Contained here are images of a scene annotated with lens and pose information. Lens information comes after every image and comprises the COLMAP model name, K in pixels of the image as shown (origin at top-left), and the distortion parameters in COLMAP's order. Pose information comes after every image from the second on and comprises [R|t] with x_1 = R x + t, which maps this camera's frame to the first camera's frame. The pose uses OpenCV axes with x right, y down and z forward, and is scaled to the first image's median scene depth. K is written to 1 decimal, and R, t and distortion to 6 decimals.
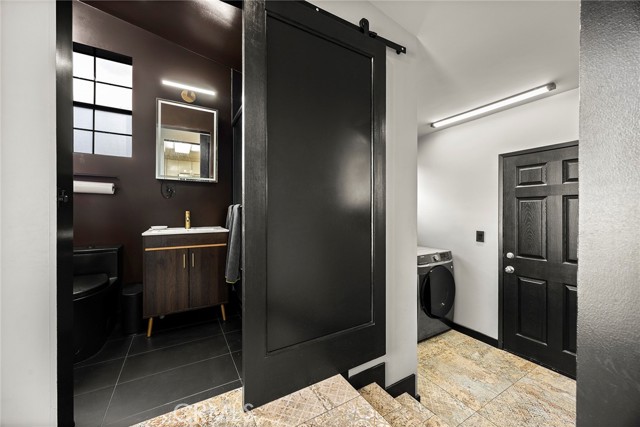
lens RADIAL K [[249.7, 0, 320.0], [0, 249.7, 213.5], [0, 0, 1]] dist [-0.002001, -0.000429]
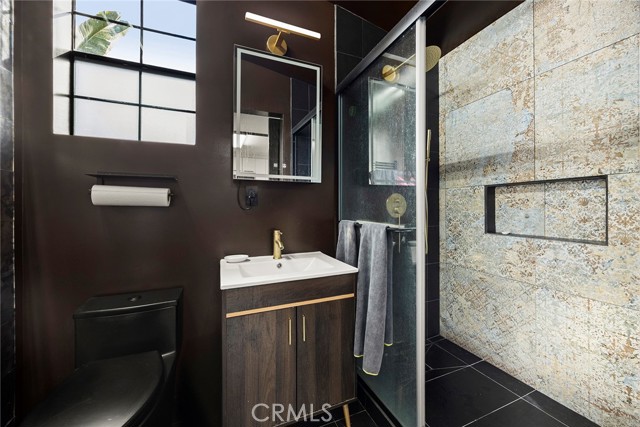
lens RADIAL K [[248.6, 0, 320.4], [0, 248.6, 208.3], [0, 0, 1]] dist [-0.001220, -0.000108]
pose [[0.990846, -0.008697, -0.134715, -0.374901], [0.006982, 0.999889, -0.013200, -0.061636], [0.134815, 0.012138, 0.990796, 0.441743]]
